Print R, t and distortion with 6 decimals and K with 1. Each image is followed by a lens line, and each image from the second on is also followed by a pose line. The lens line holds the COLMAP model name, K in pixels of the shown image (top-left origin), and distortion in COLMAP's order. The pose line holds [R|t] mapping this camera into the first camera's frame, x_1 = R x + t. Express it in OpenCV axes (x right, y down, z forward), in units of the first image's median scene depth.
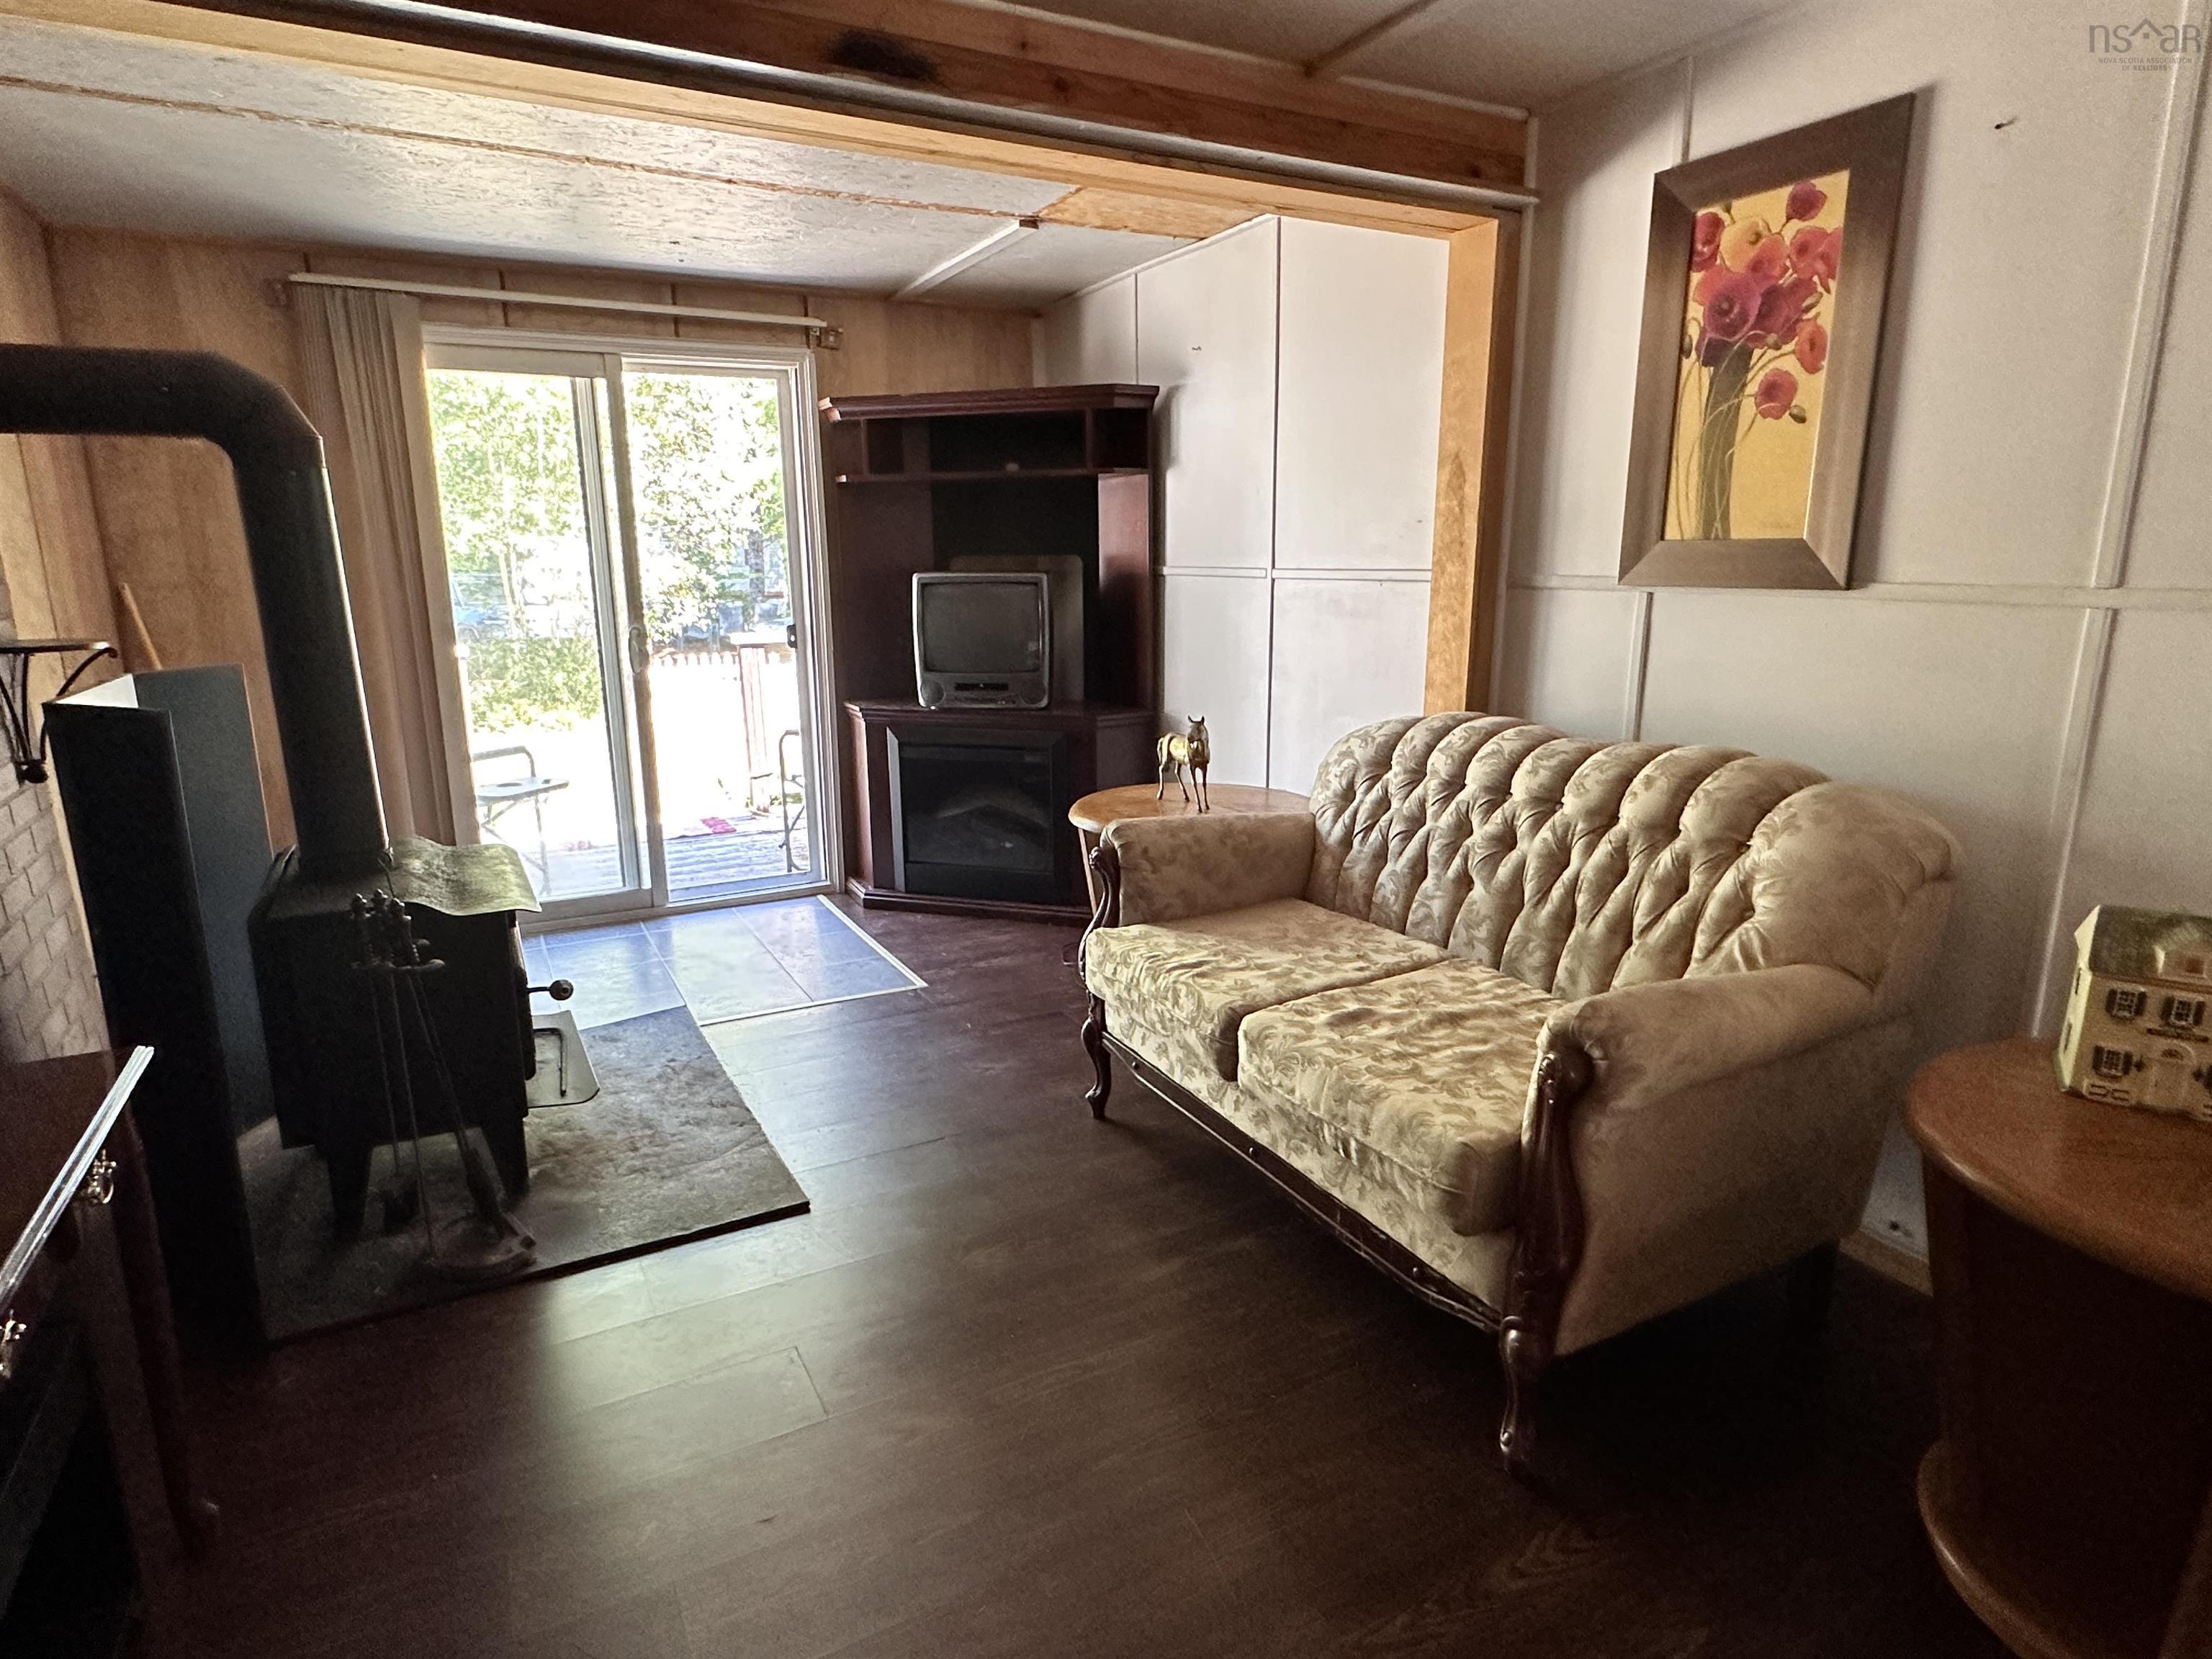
lens RADIAL K [[1222.8, 0, 1106.9], [0, 1222.8, 832.8], [0, 0, 1]] dist [0.004227, 0.000512]
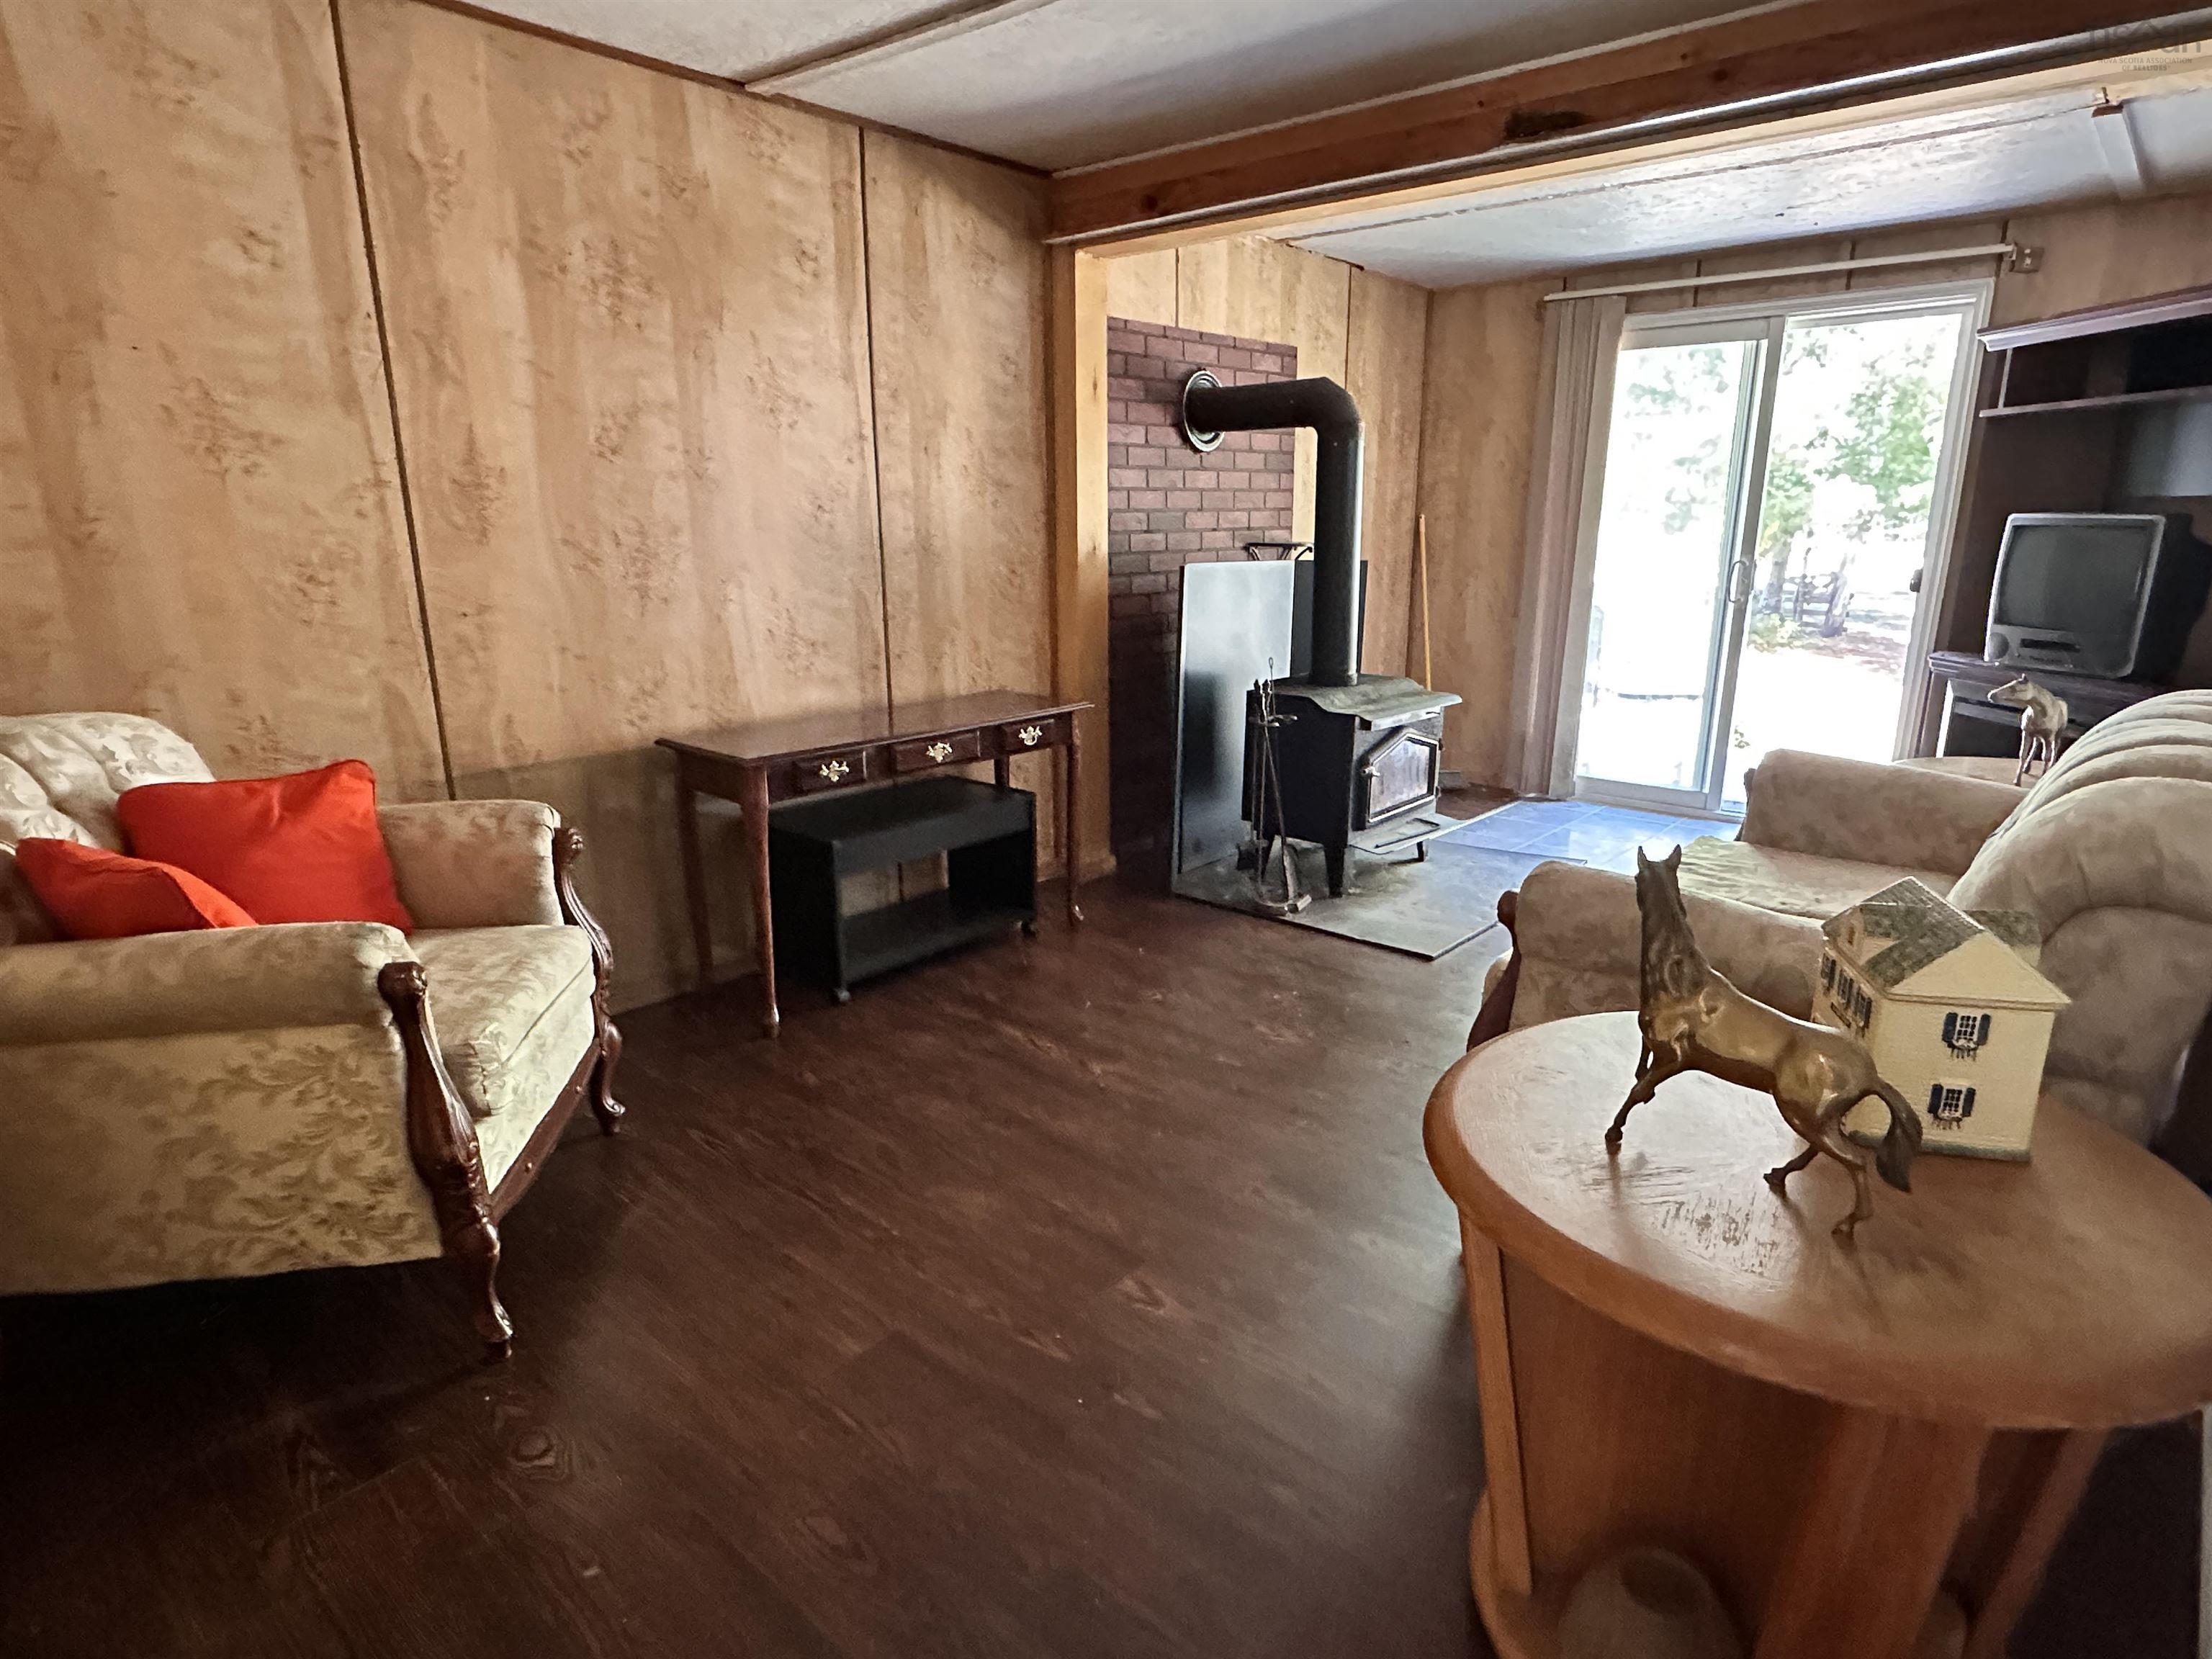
lens RADIAL K [[1222.8, 0, 1107.9], [0, 1222.8, 828.7], [0, 0, 1]] dist [0.004227, 0.000512]
pose [[0.339706, 0.244997, -0.908062, 0.527618], [-0.218786, 0.959576, 0.177048, -0.001268], [0.914731, 0.138527, 0.379576, 0.068679]]
